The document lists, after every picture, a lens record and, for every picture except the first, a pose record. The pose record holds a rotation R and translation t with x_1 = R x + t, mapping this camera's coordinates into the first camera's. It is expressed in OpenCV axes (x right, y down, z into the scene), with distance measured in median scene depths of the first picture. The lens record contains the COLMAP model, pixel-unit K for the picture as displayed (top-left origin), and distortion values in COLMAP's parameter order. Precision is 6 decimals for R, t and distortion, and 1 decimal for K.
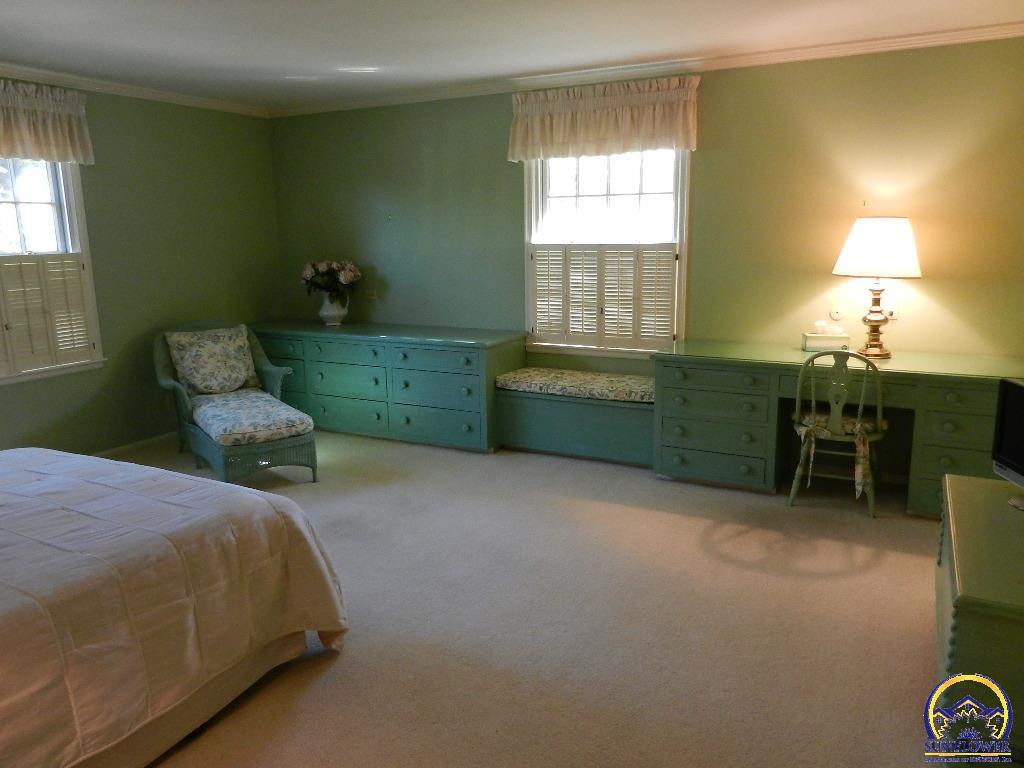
lens RADIAL K [[751.3, 0, 512.0], [0, 751.3, 384.0], [0, 0, 1]] dist [0.005762, 0.003825]
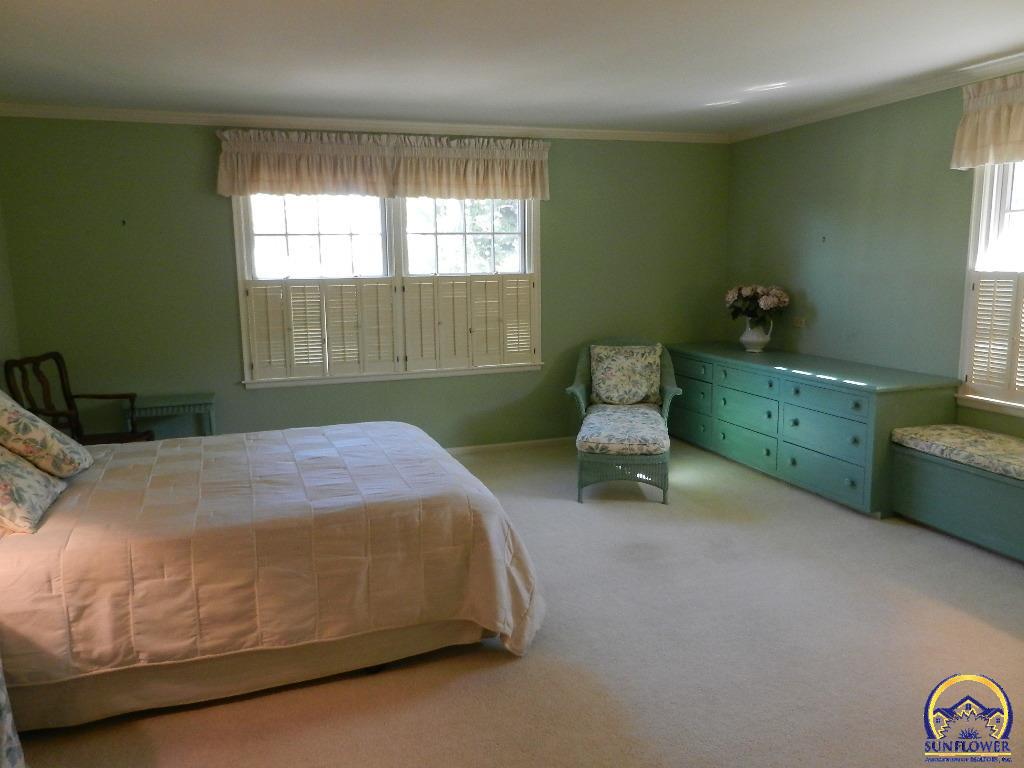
lens RADIAL K [[752.9, 0, 512.0], [0, 752.9, 384.0], [0, 0, 1]] dist [0.002361, 0.002444]
pose [[0.734567, 0.114228, -0.668852, 0.219552], [-0.132008, 0.990952, 0.024258, -0.023320], [0.665571, 0.070474, 0.743000, 0.094288]]
